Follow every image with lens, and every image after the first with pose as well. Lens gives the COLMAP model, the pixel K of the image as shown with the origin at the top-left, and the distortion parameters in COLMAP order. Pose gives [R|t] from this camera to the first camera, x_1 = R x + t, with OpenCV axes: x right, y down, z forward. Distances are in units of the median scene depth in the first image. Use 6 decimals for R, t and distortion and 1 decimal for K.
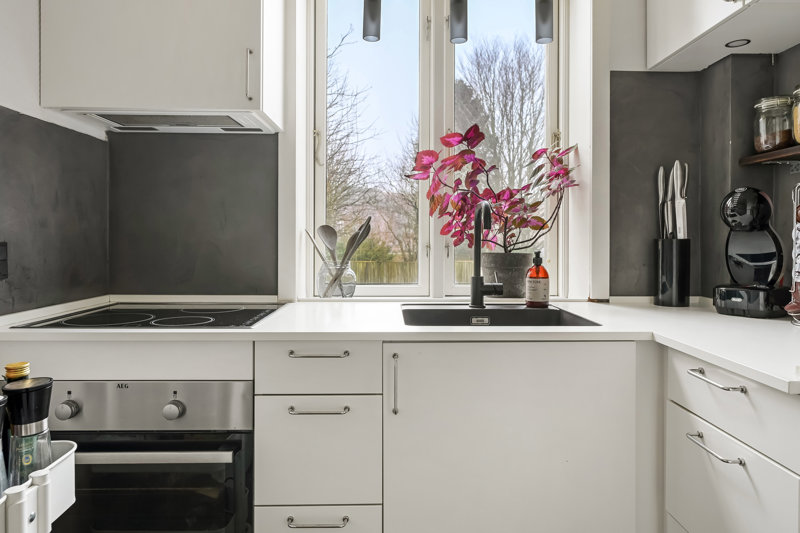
lens RADIAL K [[523.5, 0, 400.0], [0, 523.5, 266.5], [0, 0, 1]] dist [-0.000471, -0.001054]
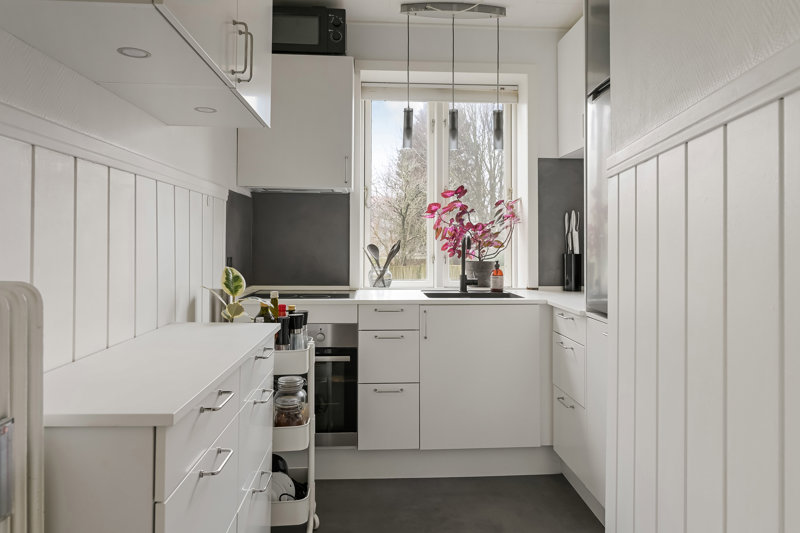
lens RADIAL K [[523.5, 0, 400.0], [0, 523.5, 266.5], [0, 0, 1]] dist [-0.000471, -0.001054]
pose [[0.999450, -0.001077, 0.033156, -0.117911], [0.001345, 0.999966, -0.008077, 0.004679], [-0.033146, 0.008117, 0.999418, -0.718249]]
